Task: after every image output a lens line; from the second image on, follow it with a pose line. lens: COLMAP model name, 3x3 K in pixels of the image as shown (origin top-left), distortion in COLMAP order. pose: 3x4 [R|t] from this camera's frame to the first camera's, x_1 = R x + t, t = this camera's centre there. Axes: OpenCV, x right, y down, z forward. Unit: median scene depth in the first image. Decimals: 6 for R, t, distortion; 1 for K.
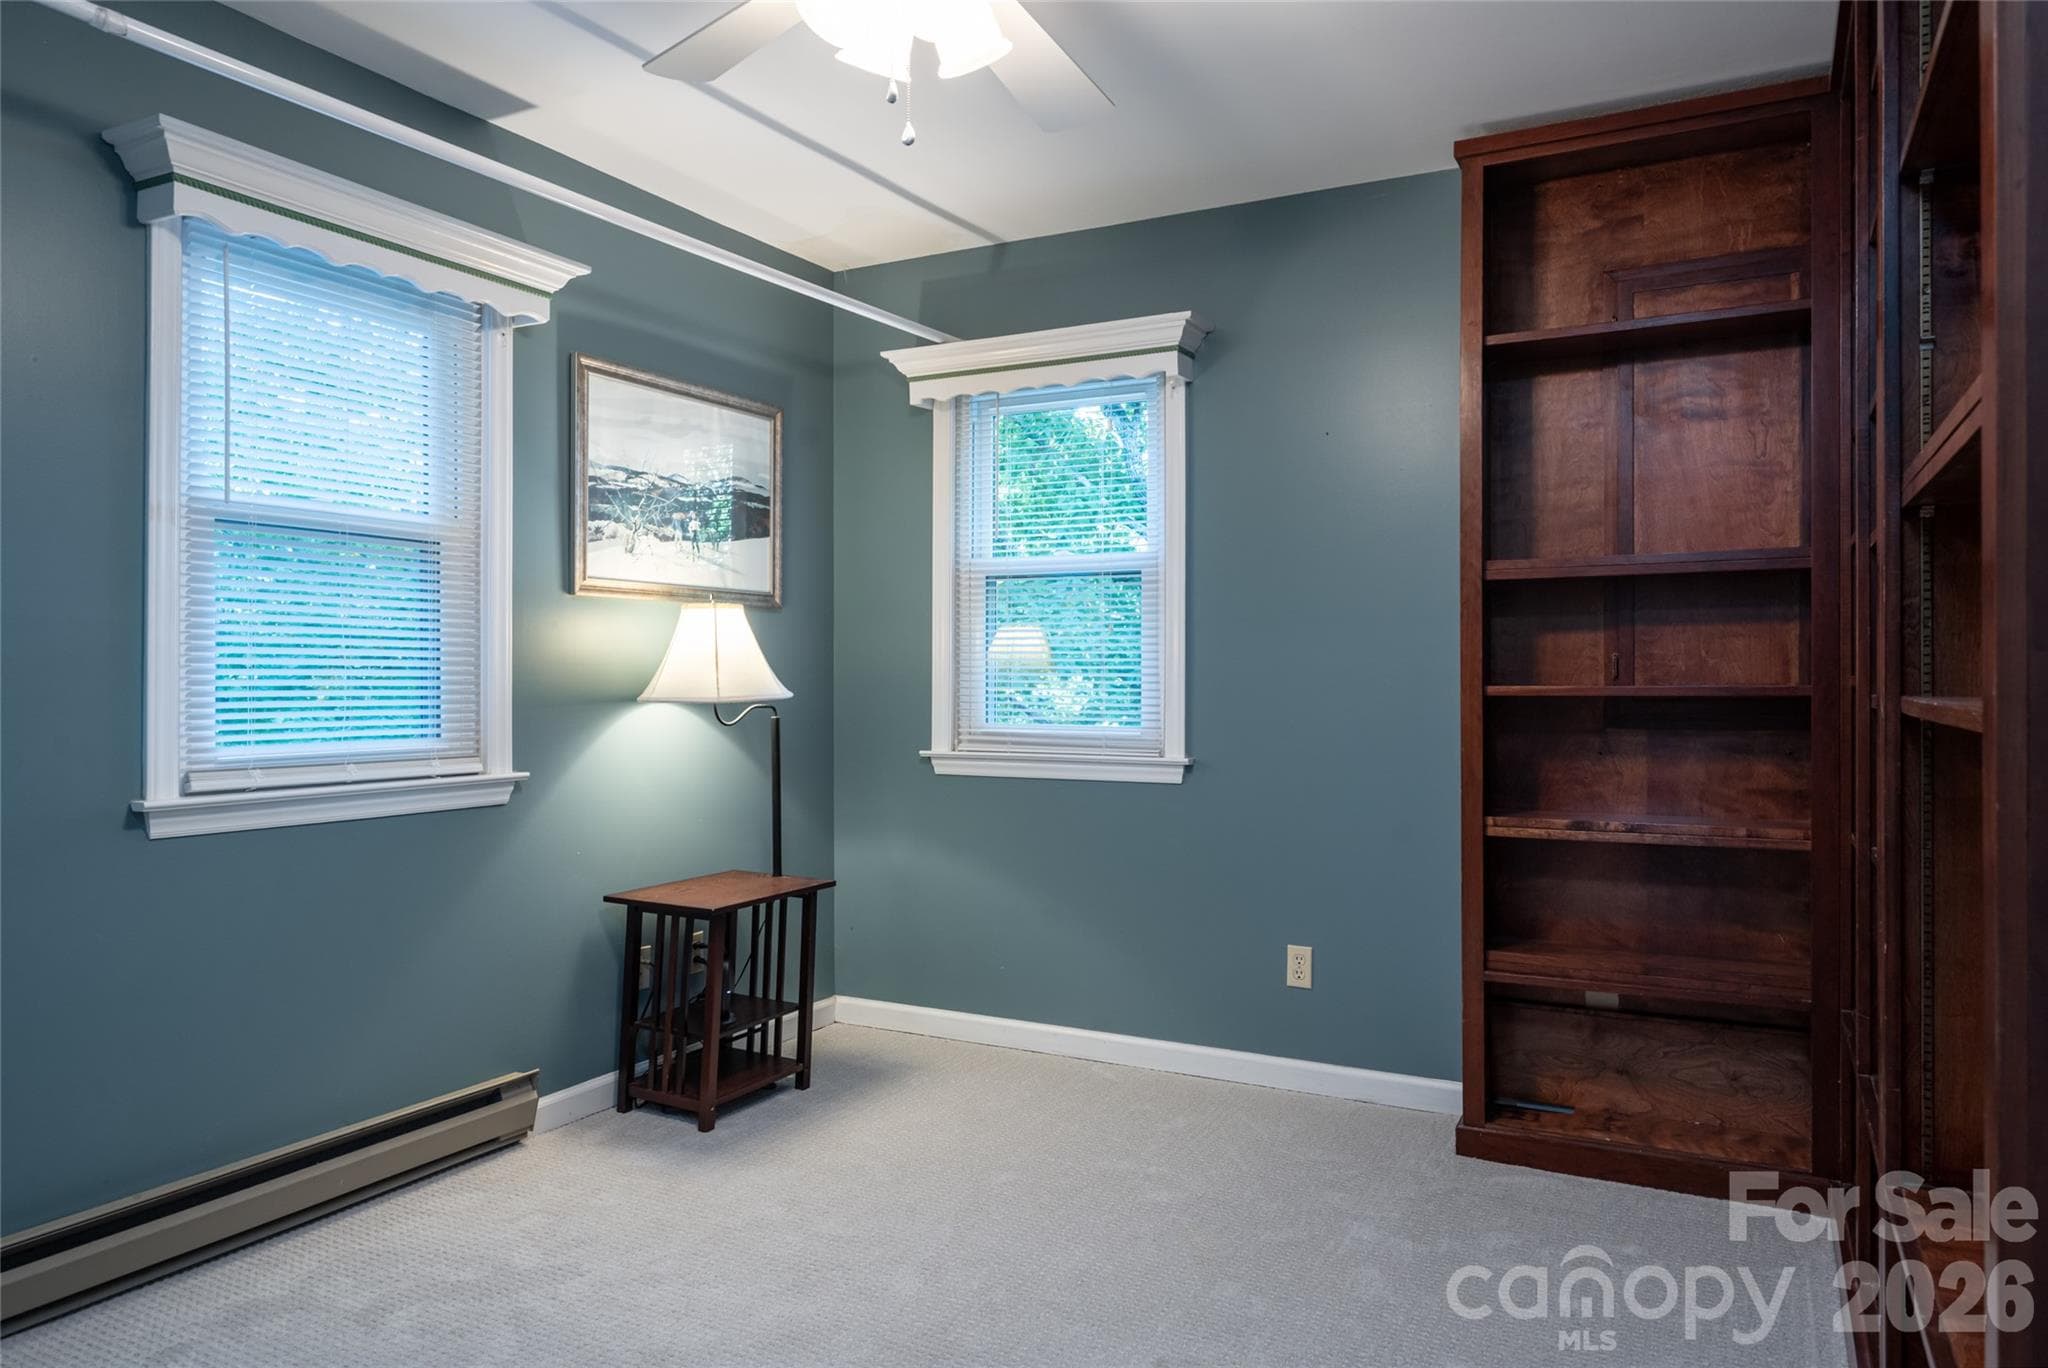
lens RADIAL K [[1324.7, 0, 1033.3], [0, 1324.7, 660.7], [0, 0, 1]] dist [-0.003542, 0.000018]
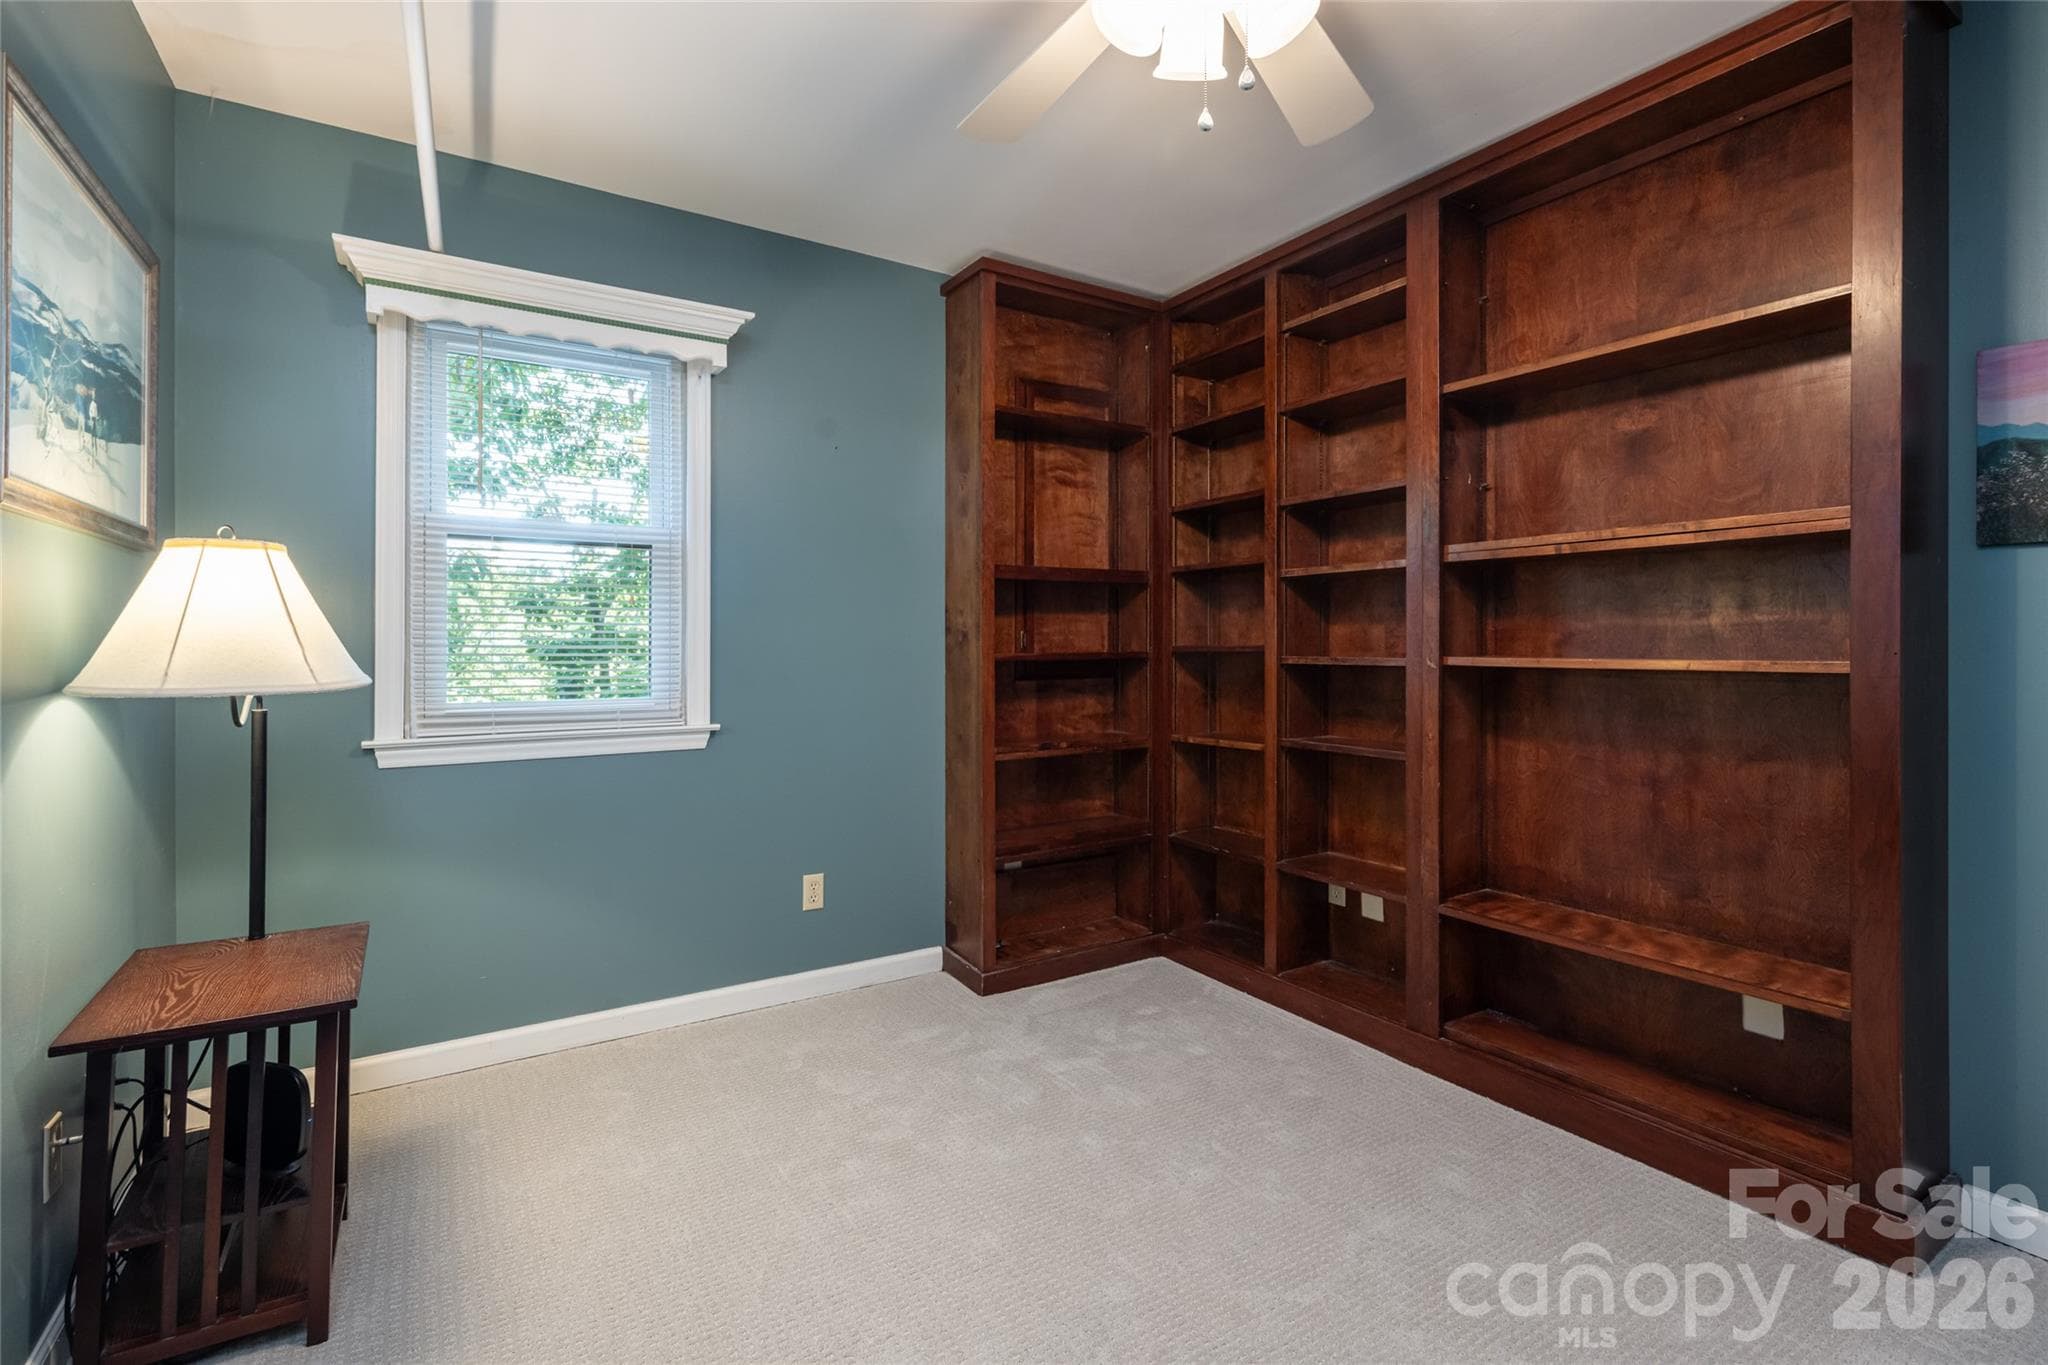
lens RADIAL K [[935.8, 0, 1019.2], [0, 935.8, 633.4], [0, 0, 1]] dist [-0.000567, 0.000017]
pose [[0.499156, 0.007571, 0.866479, -0.437757], [-0.007761, 0.999961, -0.004266, 0.001356], [-0.866477, -0.004595, 0.499196, 0.423457]]
